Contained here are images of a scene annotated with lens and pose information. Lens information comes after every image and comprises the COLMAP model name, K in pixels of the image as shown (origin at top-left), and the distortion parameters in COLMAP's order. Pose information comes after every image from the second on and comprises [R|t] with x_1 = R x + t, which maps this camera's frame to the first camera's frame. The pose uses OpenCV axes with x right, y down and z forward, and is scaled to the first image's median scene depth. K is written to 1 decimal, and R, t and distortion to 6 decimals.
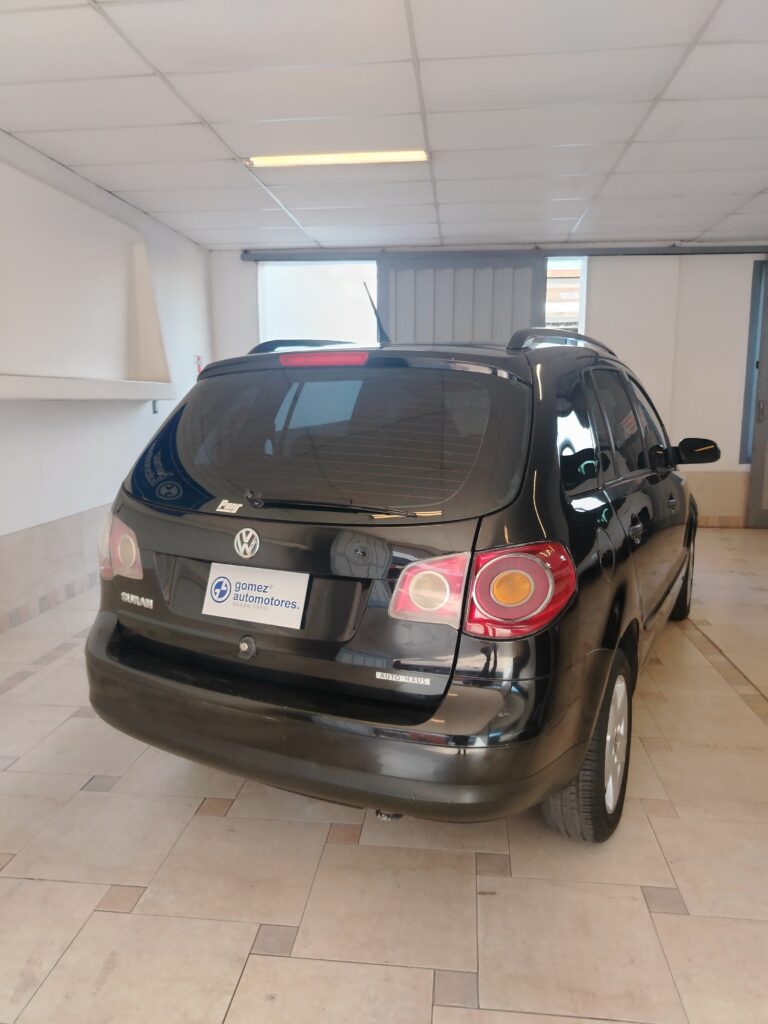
lens RADIAL K [[718.8, 0, 384.0], [0, 718.8, 512.0], [0, 0, 1]] dist [-0.003340, 0.002350]
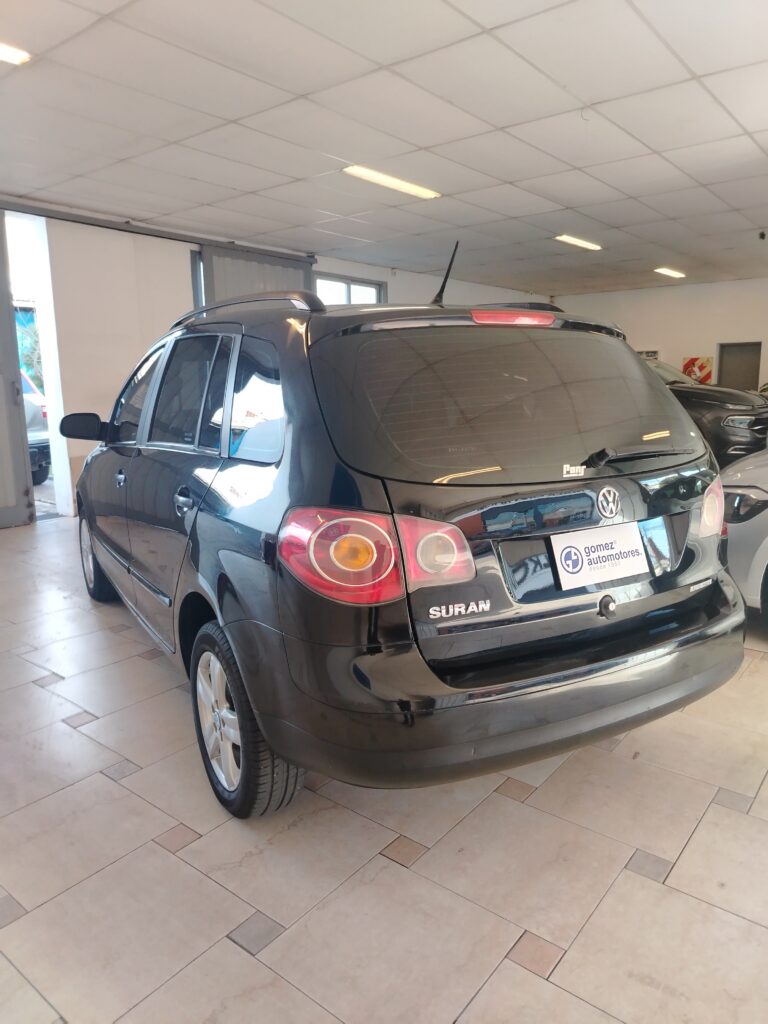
lens RADIAL K [[711.6, 0, 410.1], [0, 711.6, 507.1], [0, 0, 1]] dist [0.000044, -0.003043]
pose [[0.532247, -0.152536, 0.832734, -1.097397], [0.139322, 0.986005, 0.091563, -0.074336], [-0.835046, 0.067284, 0.546050, 0.660774]]
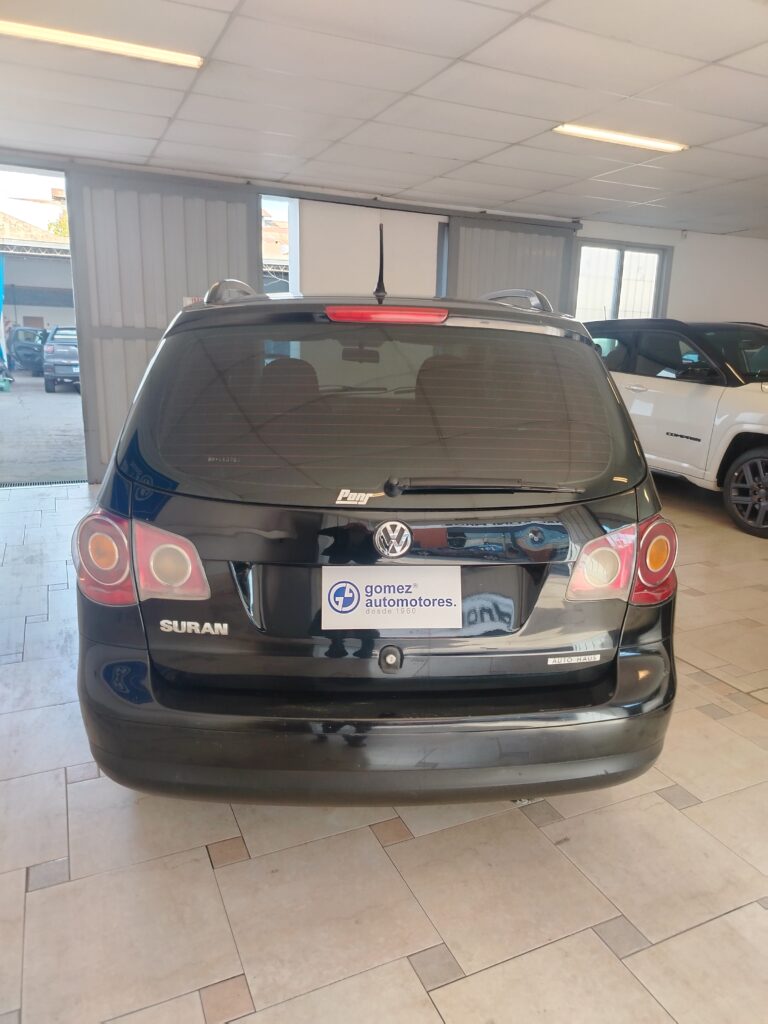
lens RADIAL K [[718.1, 0, 399.4], [0, 718.1, 509.8], [0, 0, 1]] dist [0.011750, -0.007624]
pose [[0.855413, -0.094535, 0.509246, -0.582351], [0.054863, 0.994209, 0.092405, -0.065376], [-0.515033, -0.051105, 0.855646, 0.260973]]
